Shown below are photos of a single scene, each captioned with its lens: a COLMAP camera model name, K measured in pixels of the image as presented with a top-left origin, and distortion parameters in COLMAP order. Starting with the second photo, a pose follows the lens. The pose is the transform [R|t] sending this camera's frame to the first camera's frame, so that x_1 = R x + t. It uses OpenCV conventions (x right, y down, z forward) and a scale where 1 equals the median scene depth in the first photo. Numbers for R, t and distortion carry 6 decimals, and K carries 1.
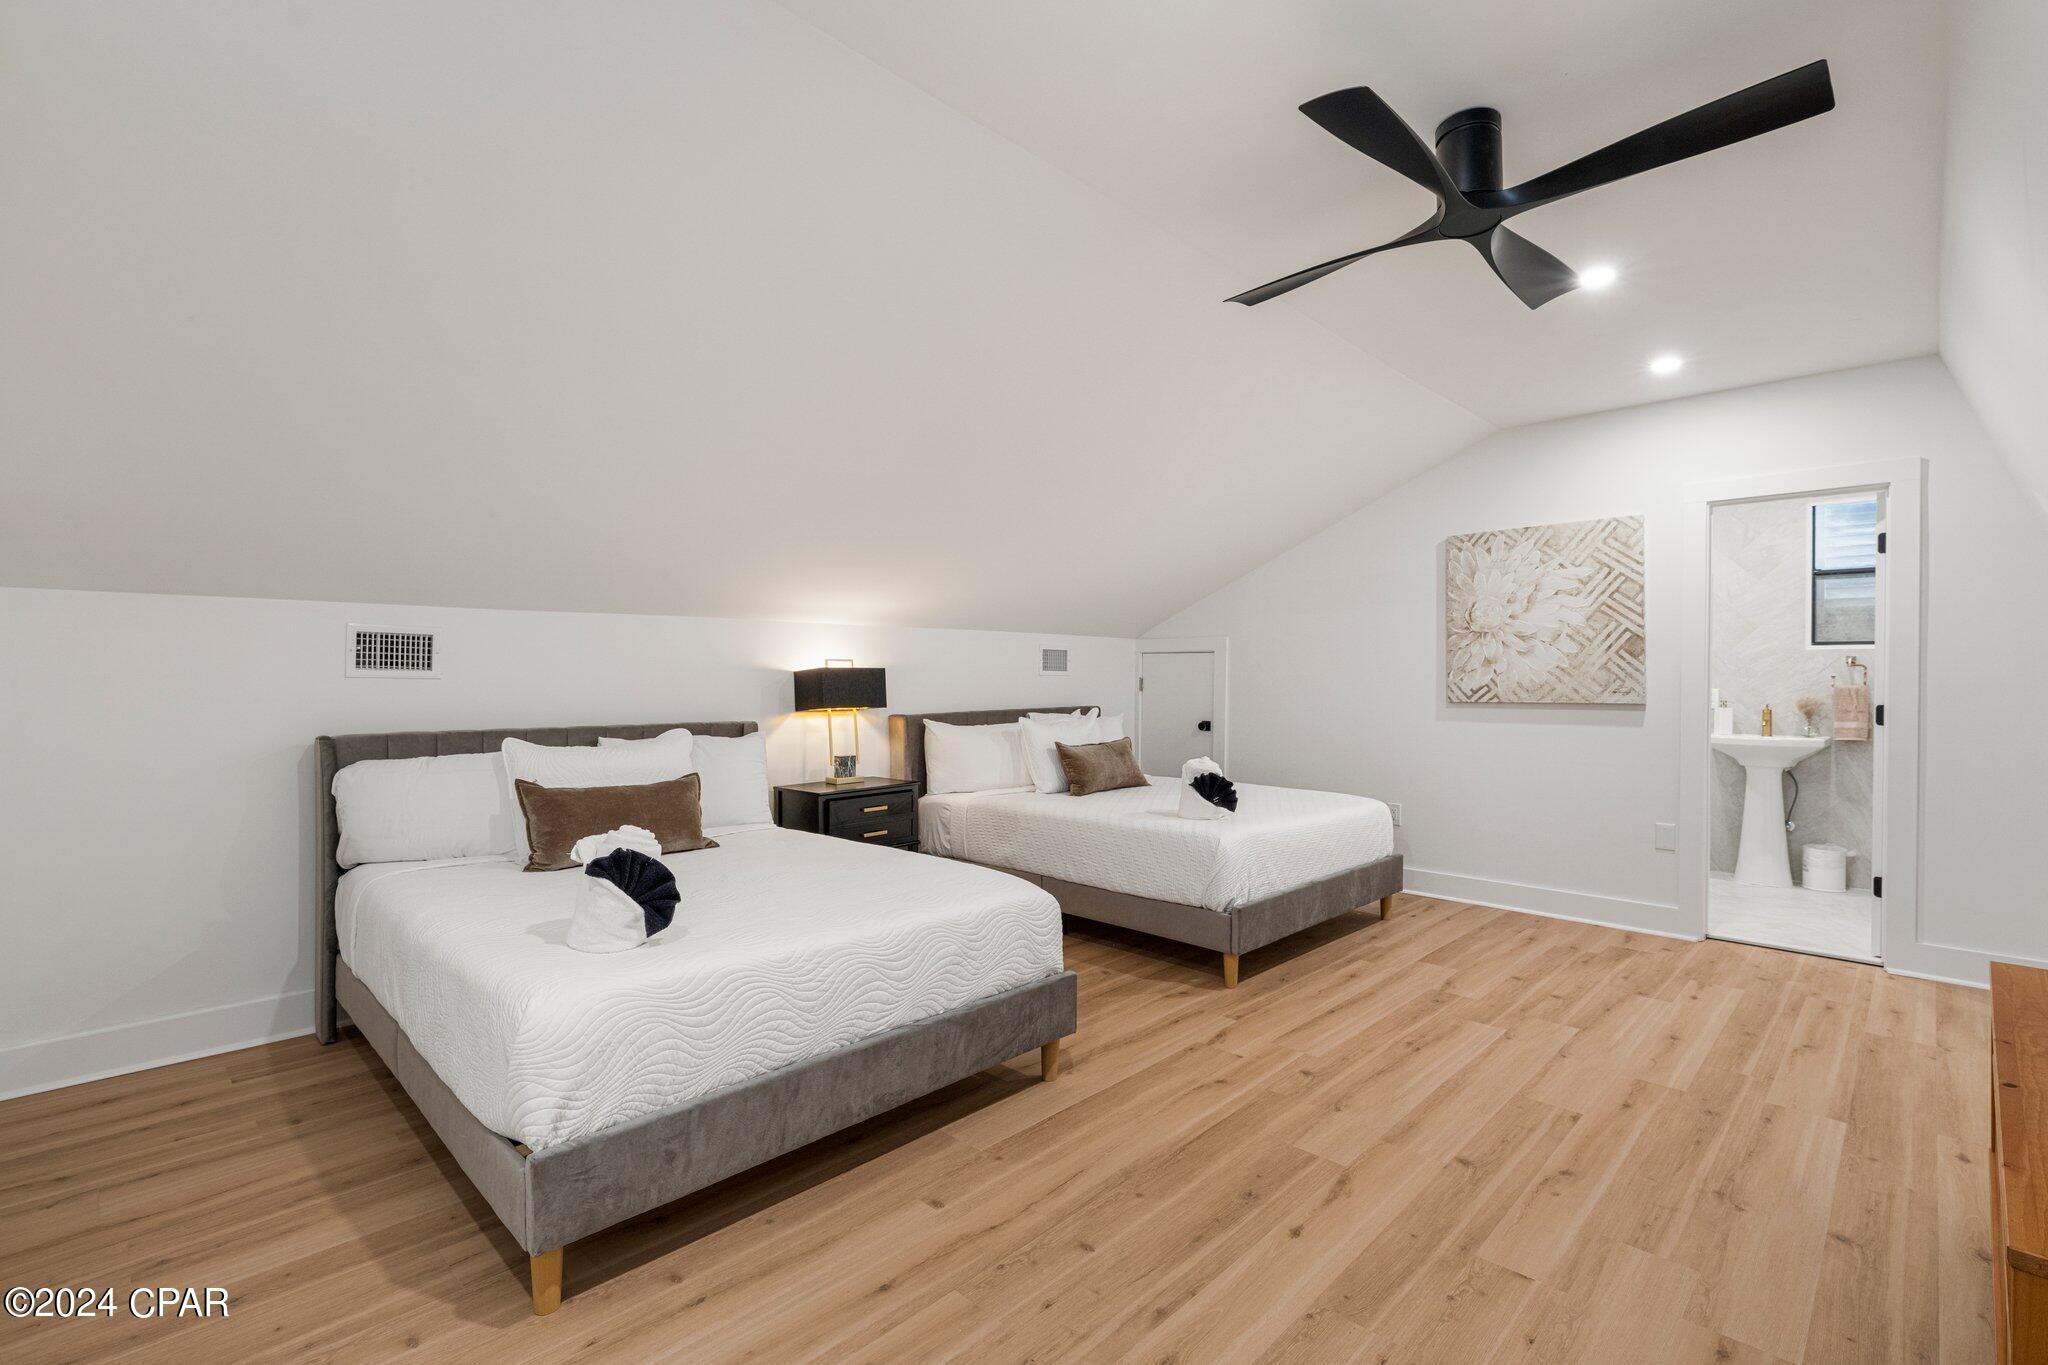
lens RADIAL K [[922.4, 0, 1036.0], [0, 922.4, 678.5], [0, 0, 1]] dist [0.000340, -0.000145]
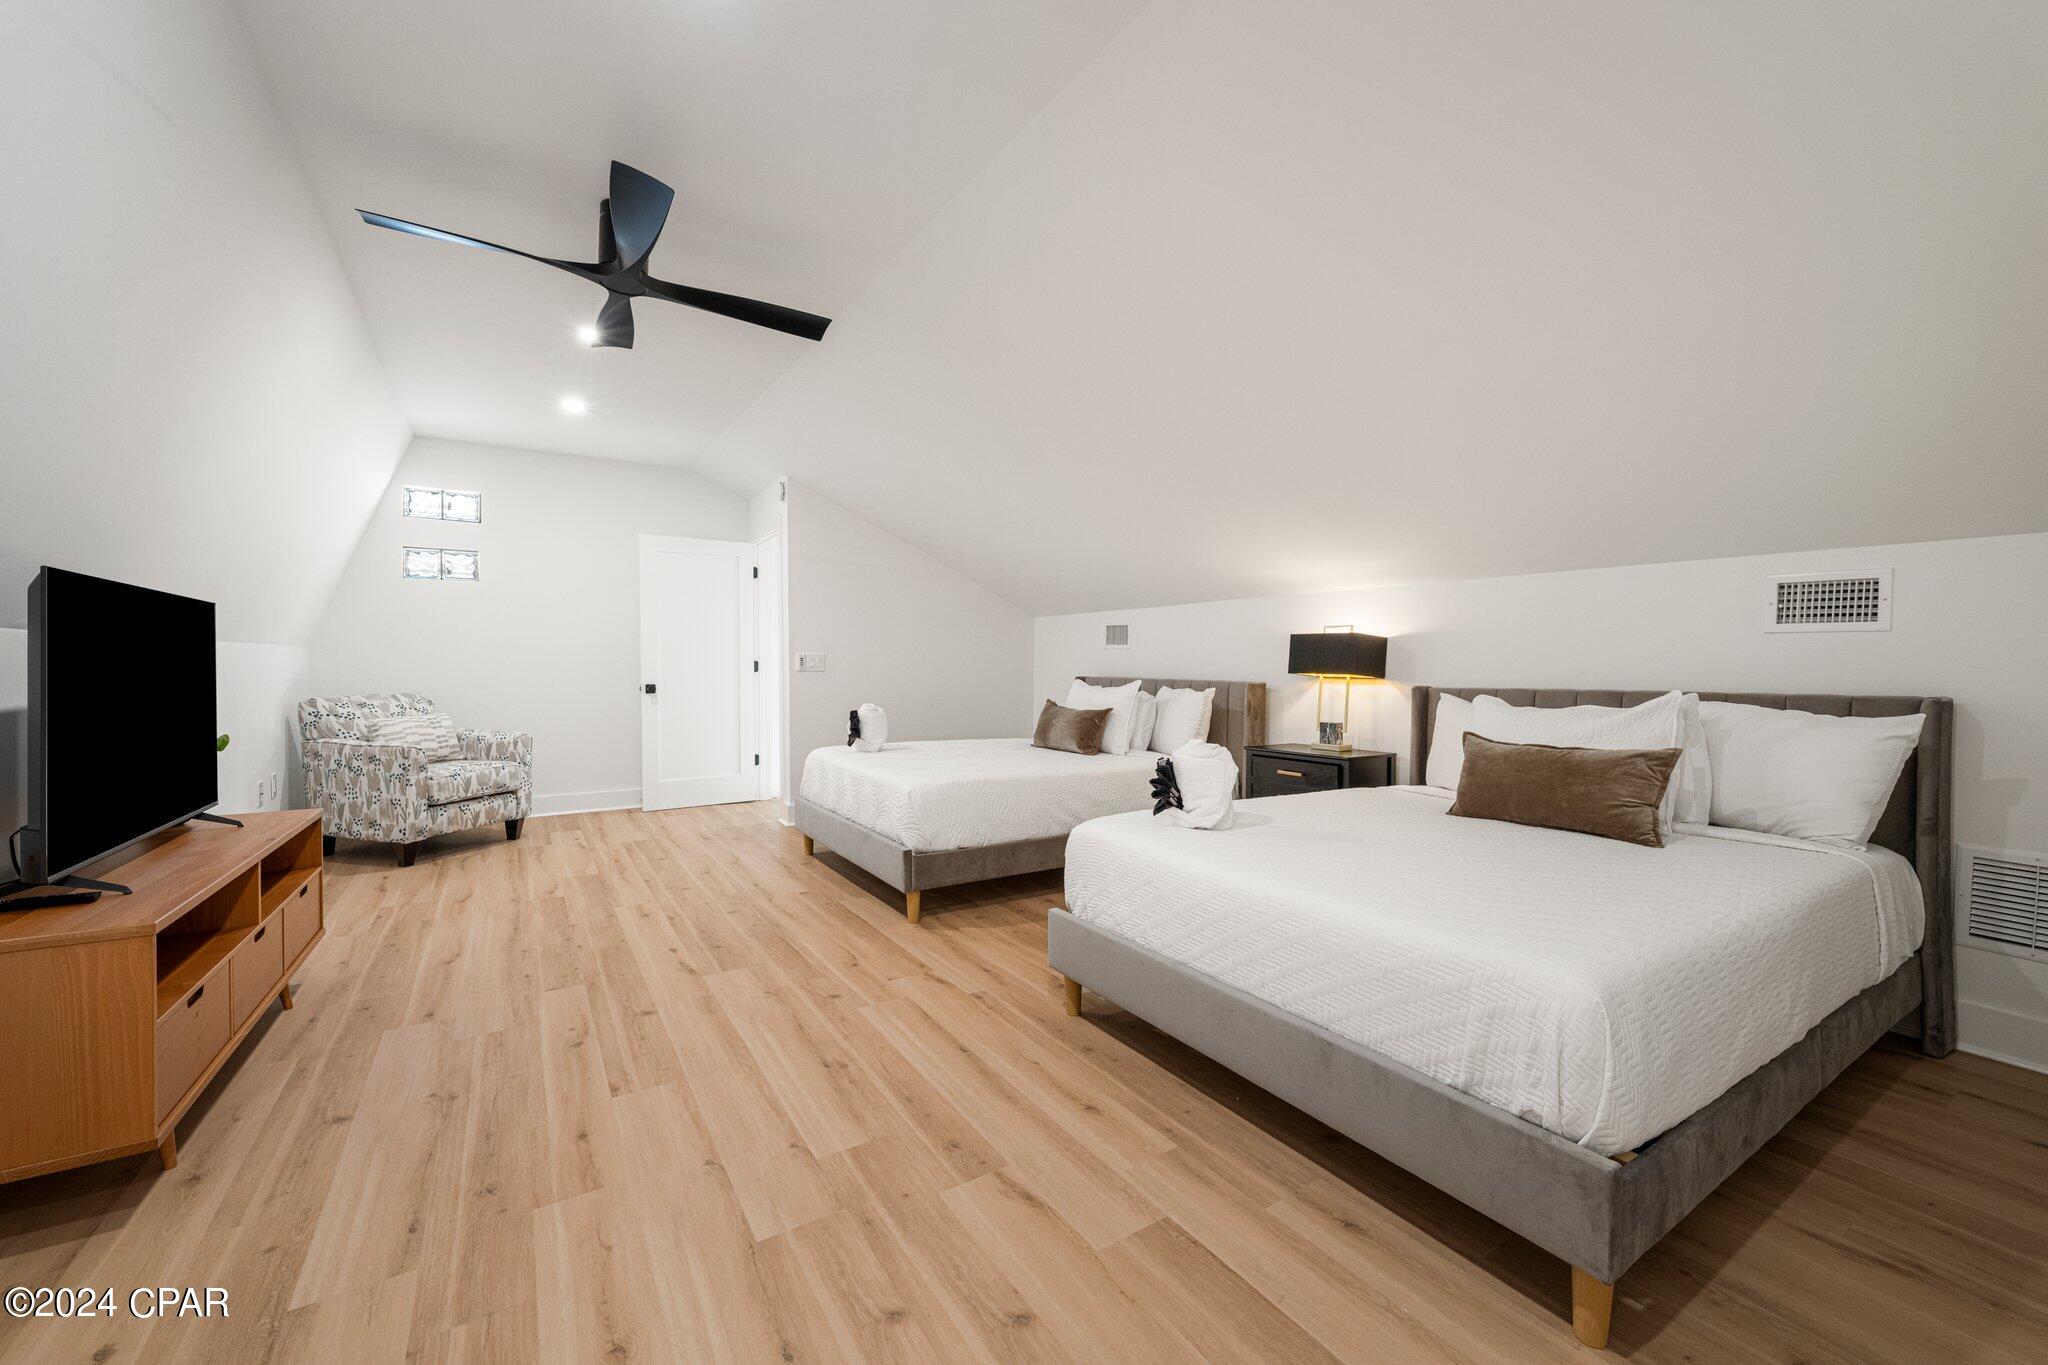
lens RADIAL K [[791.3, 0, 1024.0], [0, 791.3, 682.5], [0, 0, 1]] dist [-0.000160, 0.000007]
pose [[-0.222080, 0.021719, -0.974787, 1.121916], [-0.009195, 0.999661, 0.024368, 0.037394], [0.974985, 0.014375, -0.221805, 1.399001]]
